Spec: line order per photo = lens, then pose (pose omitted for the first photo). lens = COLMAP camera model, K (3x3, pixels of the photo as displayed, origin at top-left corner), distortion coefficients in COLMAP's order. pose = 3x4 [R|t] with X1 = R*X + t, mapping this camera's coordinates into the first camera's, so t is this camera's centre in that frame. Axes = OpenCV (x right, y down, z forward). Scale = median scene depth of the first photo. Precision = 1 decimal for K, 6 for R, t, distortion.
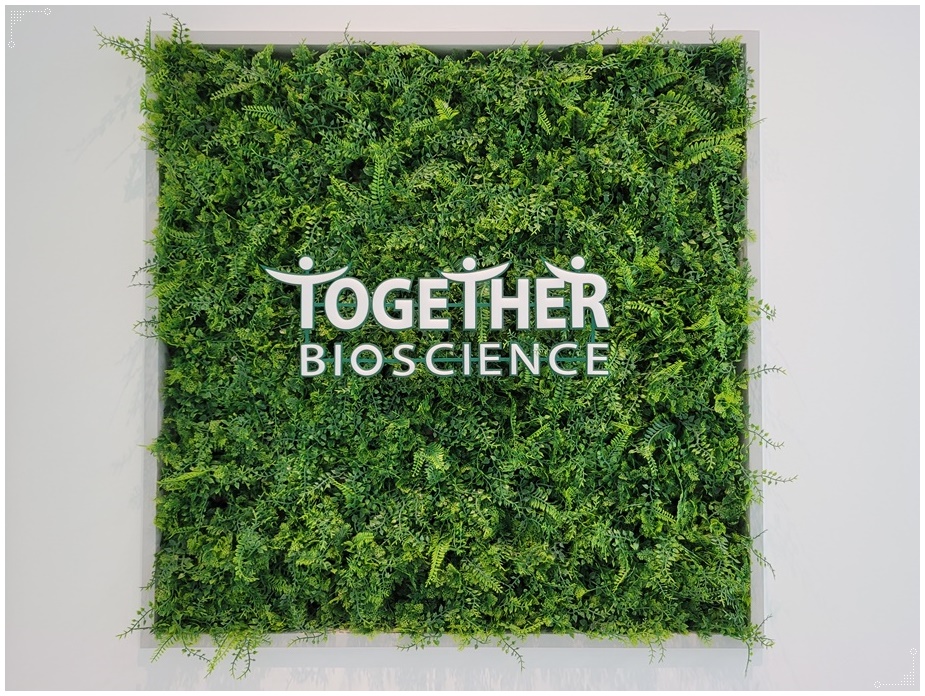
lens RADIAL K [[706.9, 0, 465.2], [0, 706.9, 351.7], [0, 0, 1]] dist [0.024319, 0.002418]
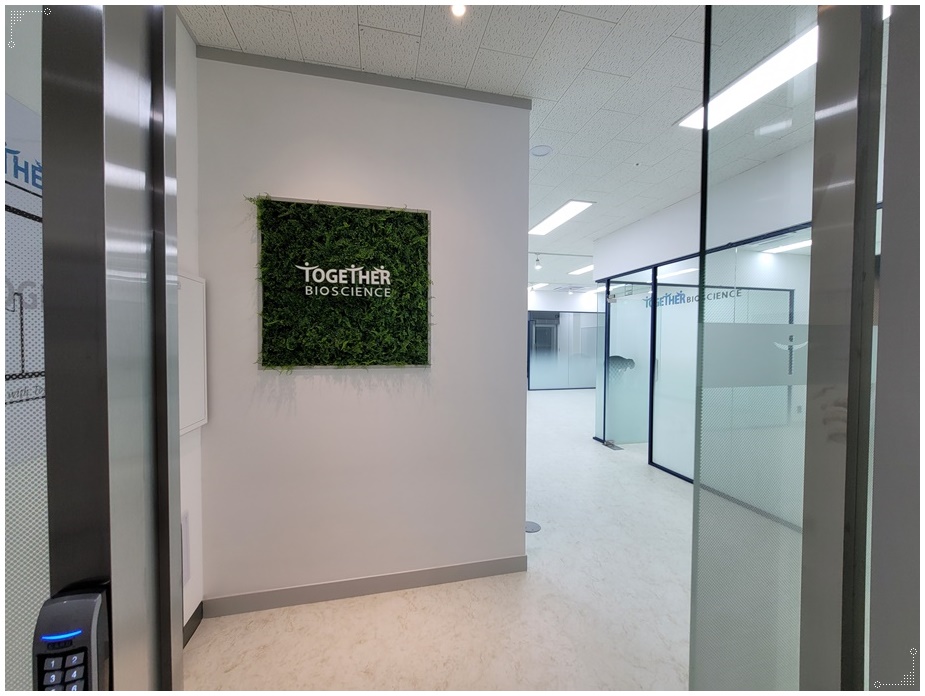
lens RADIAL K [[367.8, 0, 464.9], [0, 367.8, 349.6], [0, 0, 1]] dist [-0.001648, -0.000406]
pose [[0.970911, -0.002907, 0.239423, 0.111732], [-0.006115, 0.999299, 0.036932, 0.238005], [-0.239363, -0.037321, 0.970213, -1.039309]]
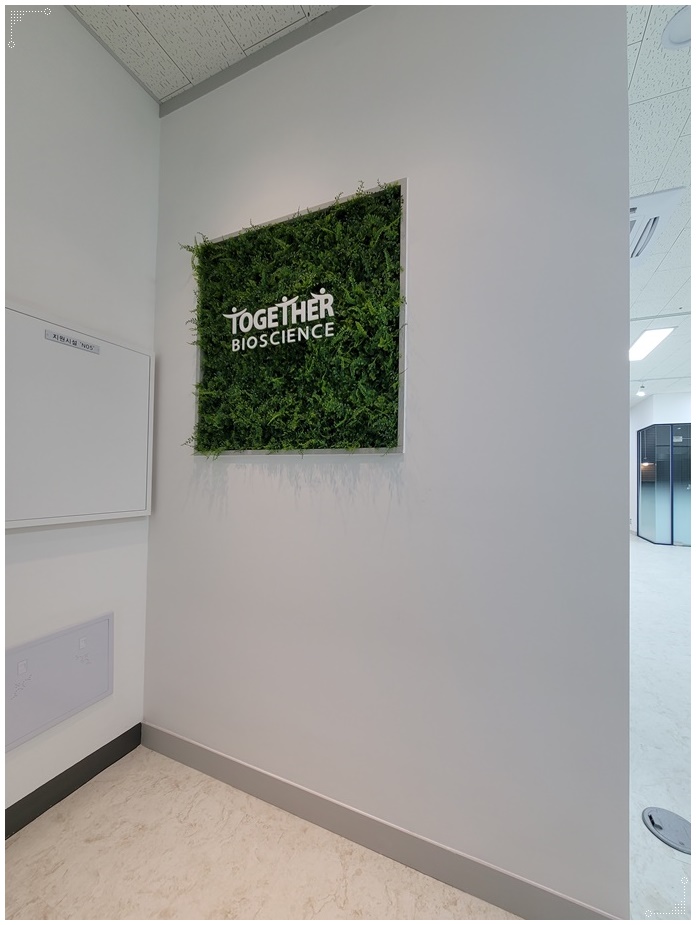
lens RADIAL K [[367.8, 0, 355.6], [0, 367.8, 466.9], [0, 0, 1]] dist [-0.001648, -0.000406]
pose [[0.915917, 0.002725, -0.401358, 0.744937], [-0.007565, 0.999917, -0.010475, 0.473084], [0.401296, 0.012630, 0.915861, -0.096099]]
